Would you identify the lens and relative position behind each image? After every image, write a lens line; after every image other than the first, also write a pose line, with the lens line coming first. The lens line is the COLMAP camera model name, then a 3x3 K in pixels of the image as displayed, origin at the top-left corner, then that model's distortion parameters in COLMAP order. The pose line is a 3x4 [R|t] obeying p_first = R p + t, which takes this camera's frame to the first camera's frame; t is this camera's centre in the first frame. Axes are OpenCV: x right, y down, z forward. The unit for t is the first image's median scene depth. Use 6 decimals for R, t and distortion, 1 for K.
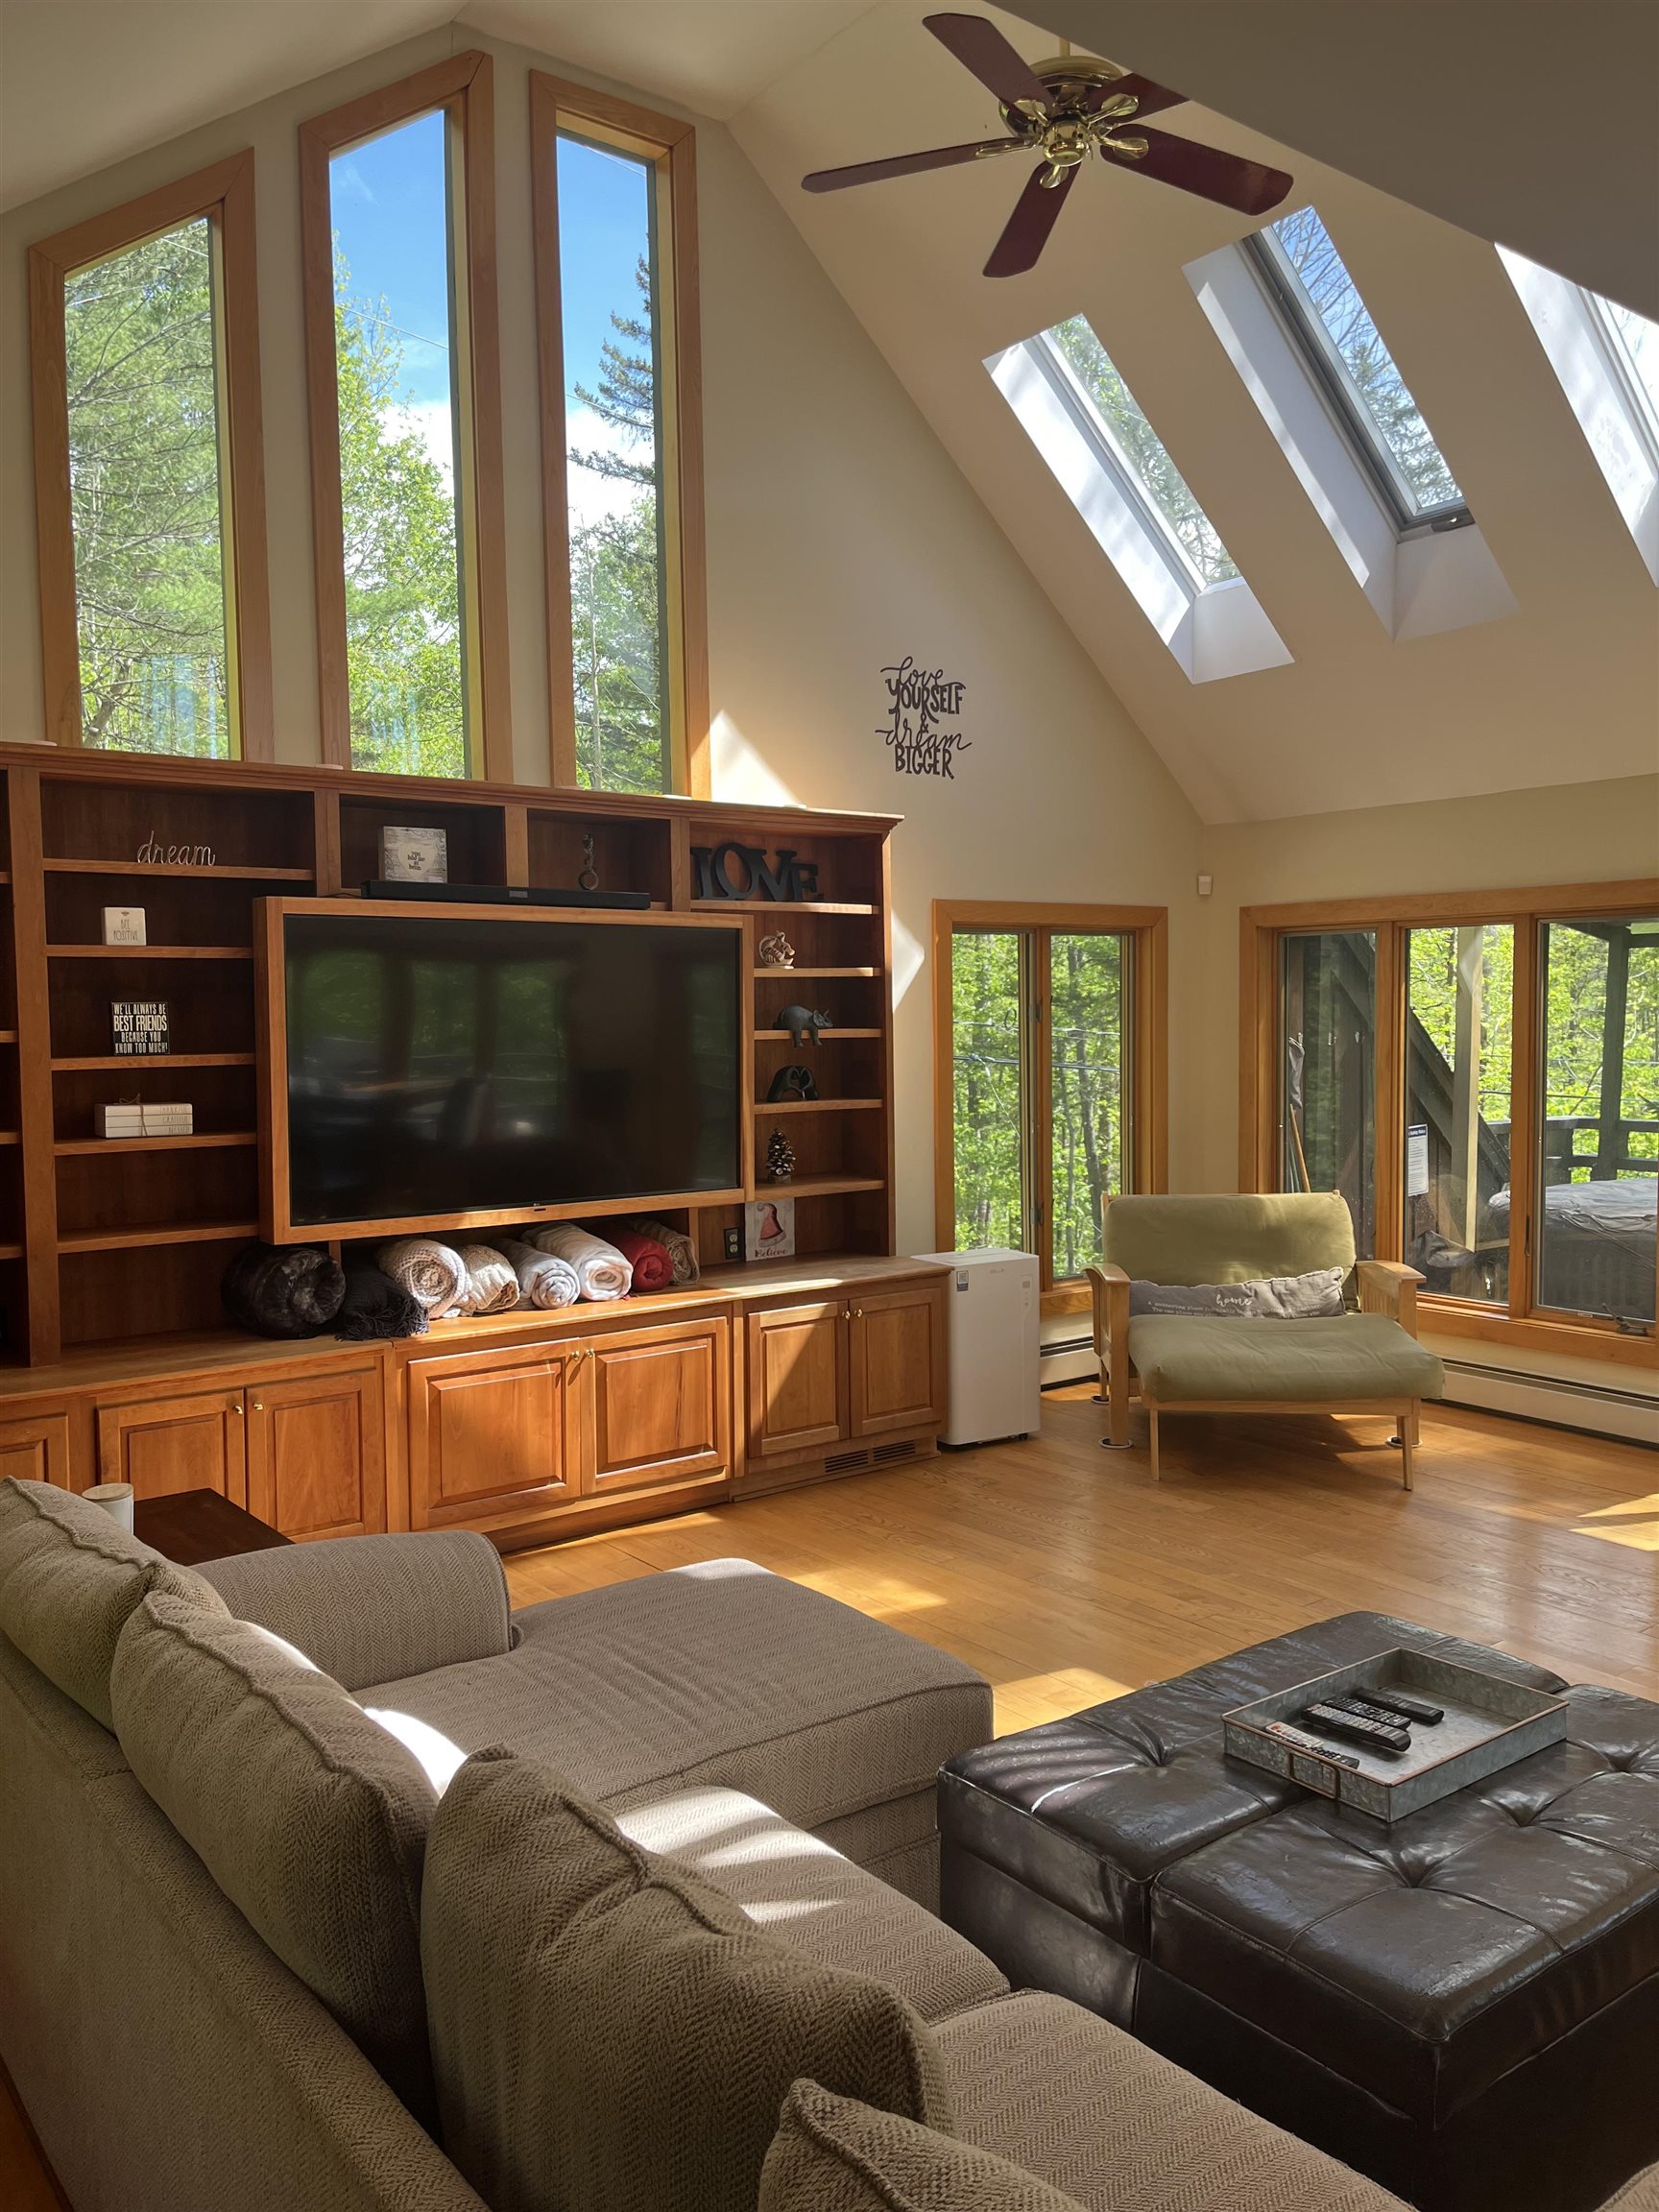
lens RADIAL K [[1672.6, 0, 821.2], [0, 1672.6, 1111.1], [0, 0, 1]] dist [0.072205, -0.094973]
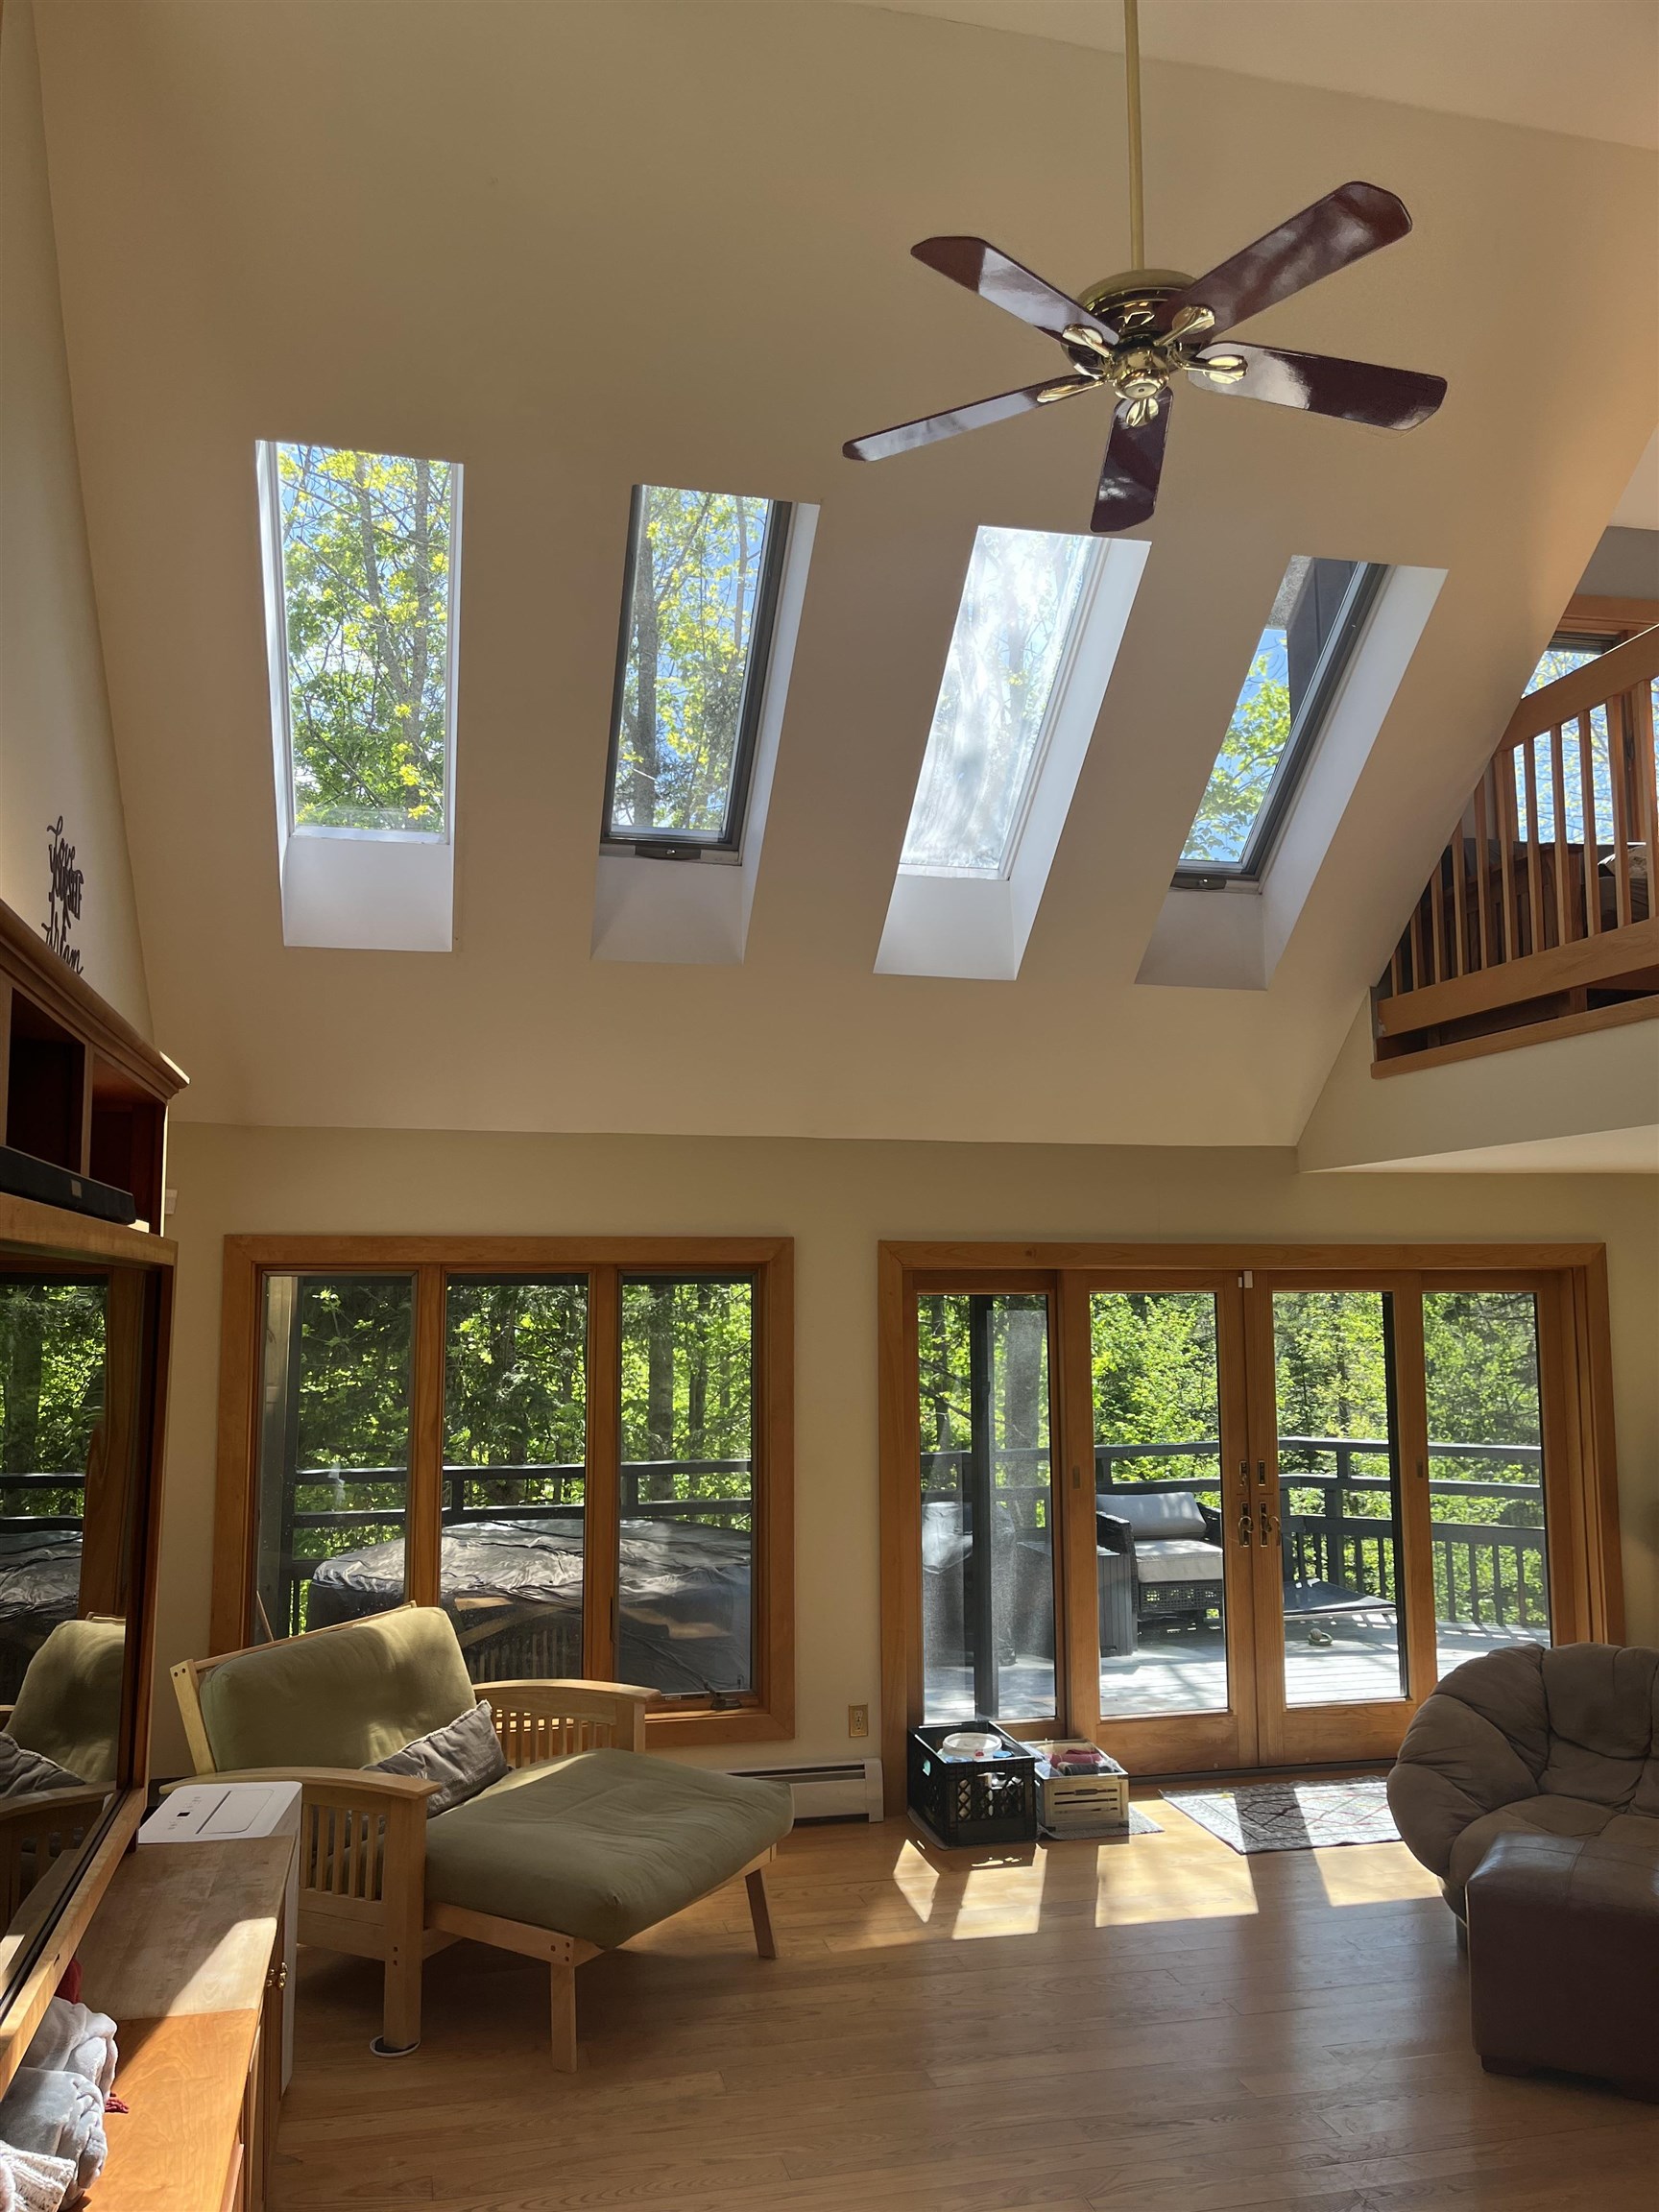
lens RADIAL K [[1672.6, 0, 835.9], [0, 1672.6, 1102.7], [0, 0, 1]] dist [0.072205, -0.094973]
pose [[0.418076, 0.119044, 0.900578, -0.448255], [0.064436, 0.984993, -0.160116, -0.056205], [-0.906124, 0.124970, 0.404131, 0.593476]]
